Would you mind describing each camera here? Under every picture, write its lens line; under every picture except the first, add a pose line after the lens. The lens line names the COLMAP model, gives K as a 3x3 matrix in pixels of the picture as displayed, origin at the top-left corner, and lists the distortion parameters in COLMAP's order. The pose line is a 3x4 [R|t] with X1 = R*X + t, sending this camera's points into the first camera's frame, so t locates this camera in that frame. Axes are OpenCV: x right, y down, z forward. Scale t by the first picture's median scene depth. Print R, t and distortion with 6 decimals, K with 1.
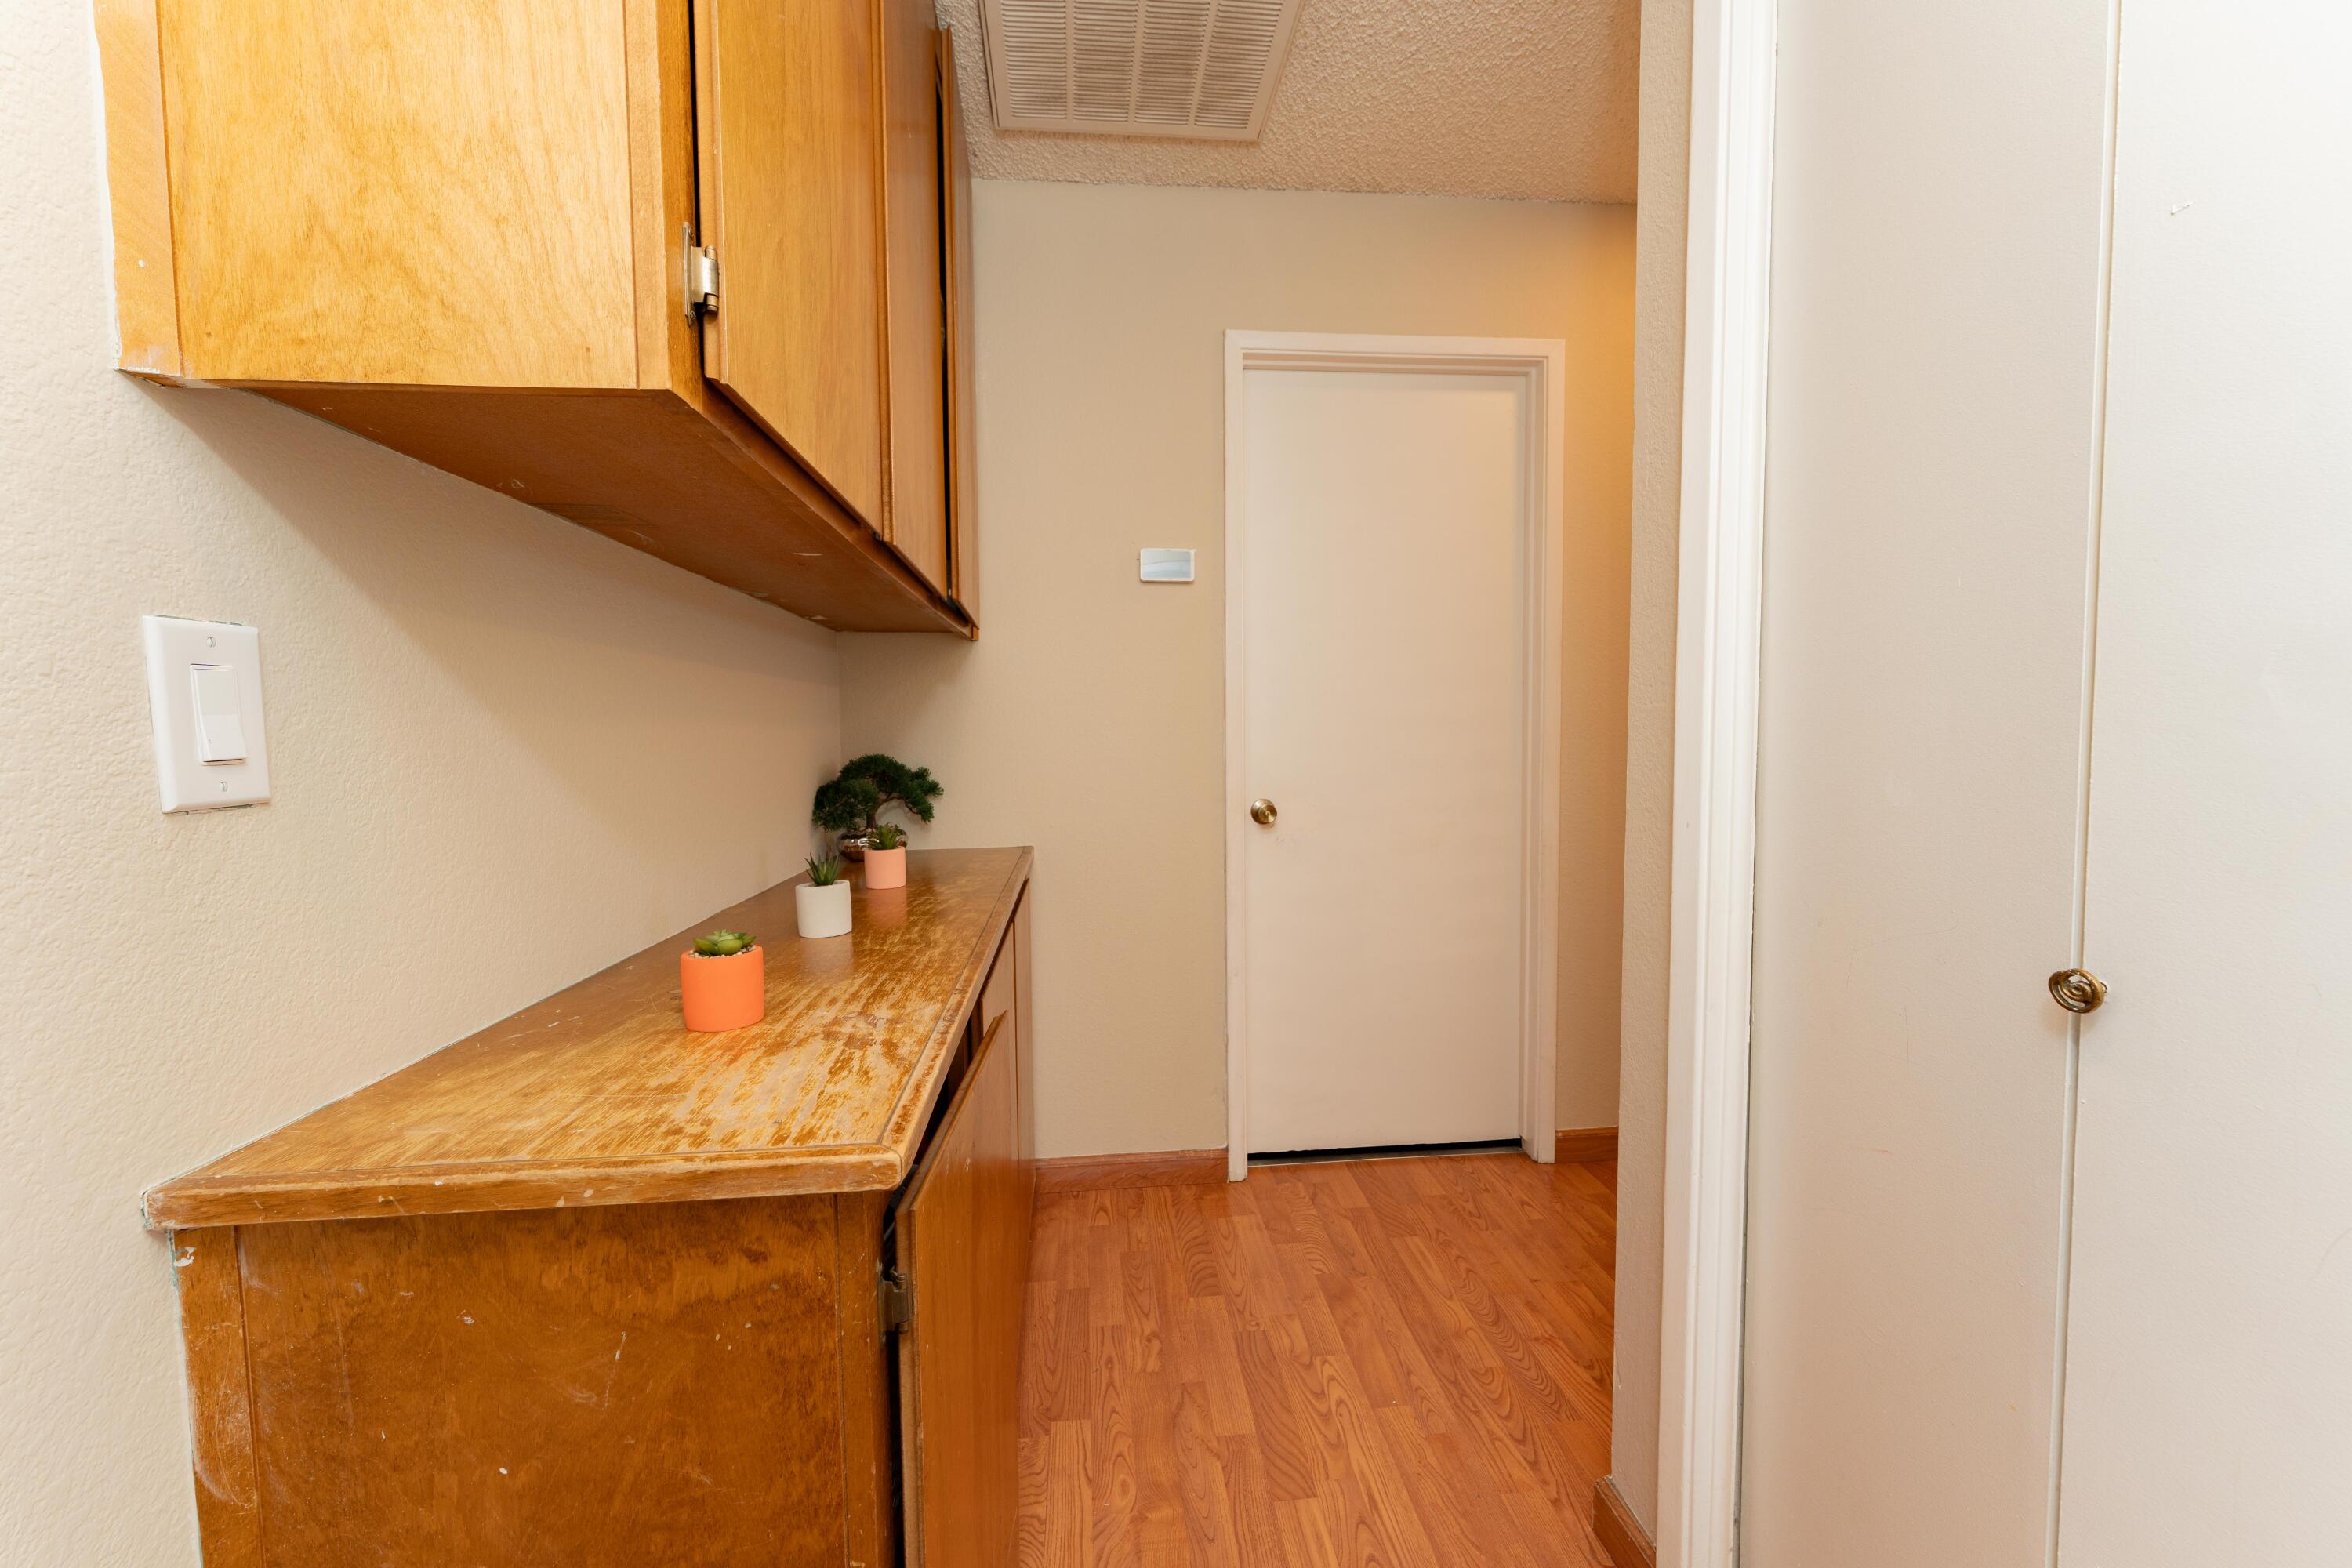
lens RADIAL K [[938.5, 0, 1174.4], [0, 938.5, 781.5], [0, 0, 1]] dist [0.001376, -0.000109]
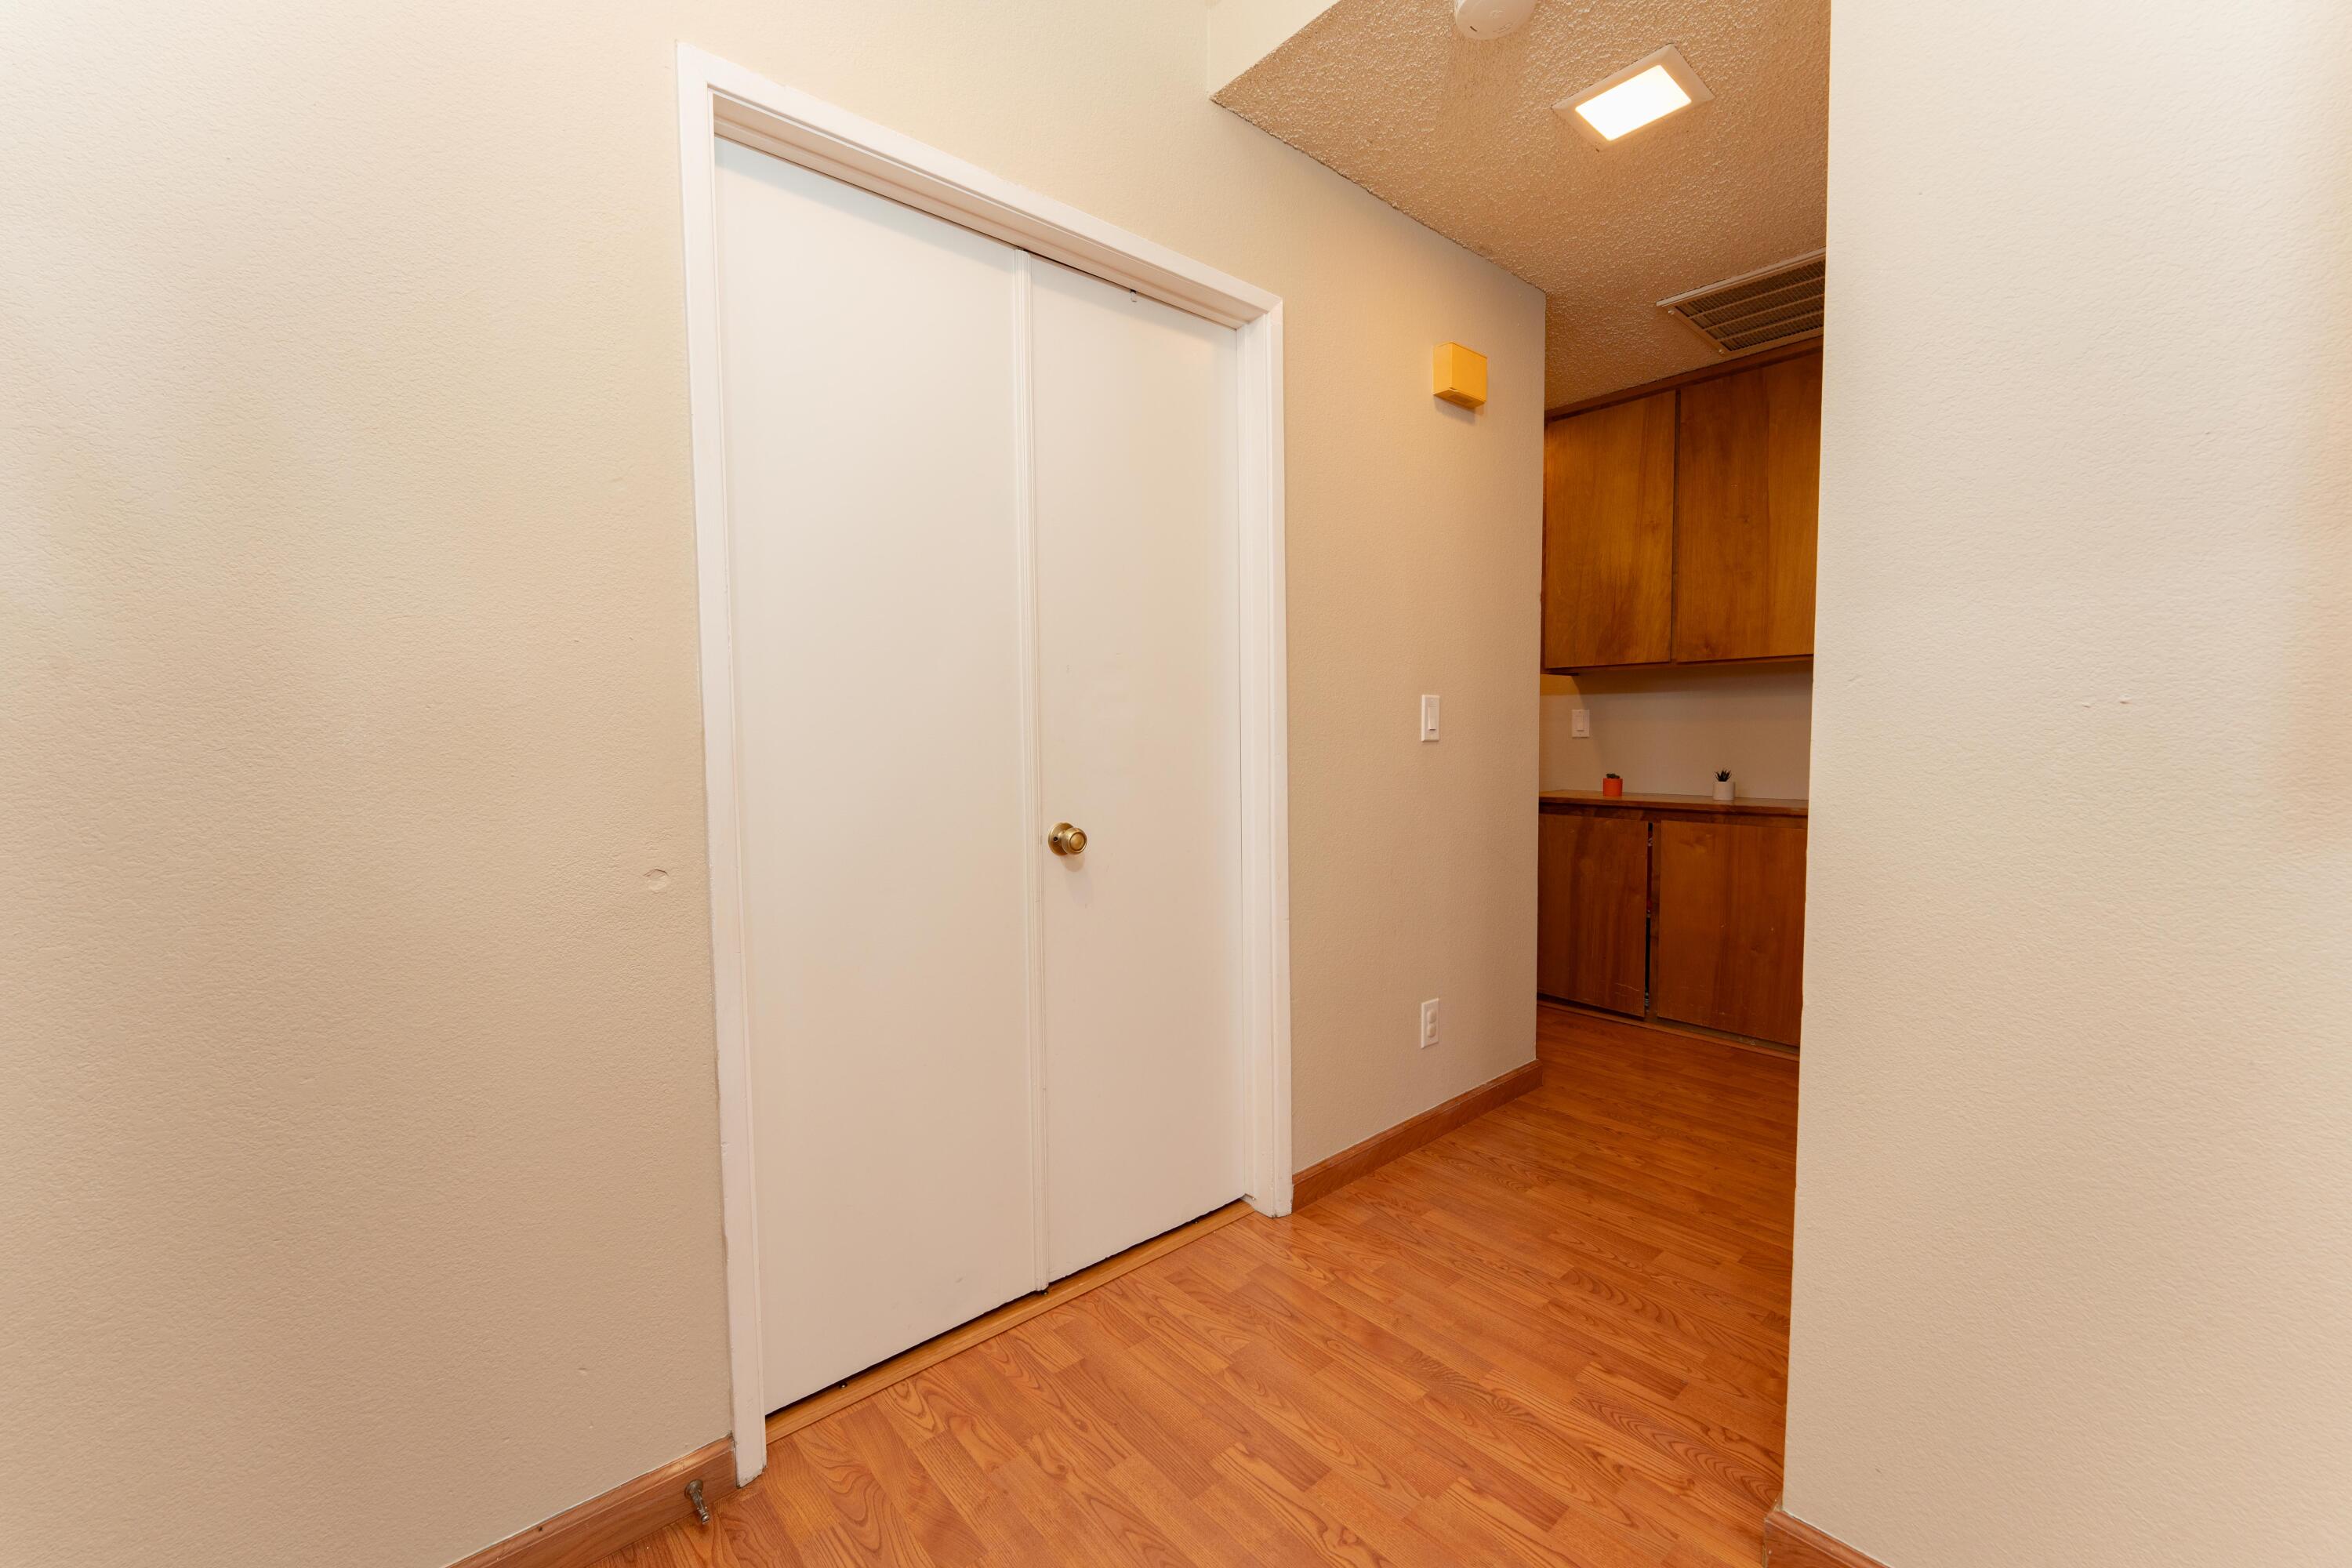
lens RADIAL K [[938.5, 0, 1175.3], [0, 938.5, 784.9], [0, 0, 1]] dist [0.001376, -0.000109]
pose [[-0.816280, 0.051301, -0.575373, 0.443955], [-0.017256, 0.993439, 0.113058, -0.103002], [0.577398, 0.102216, -0.810039, 1.745047]]
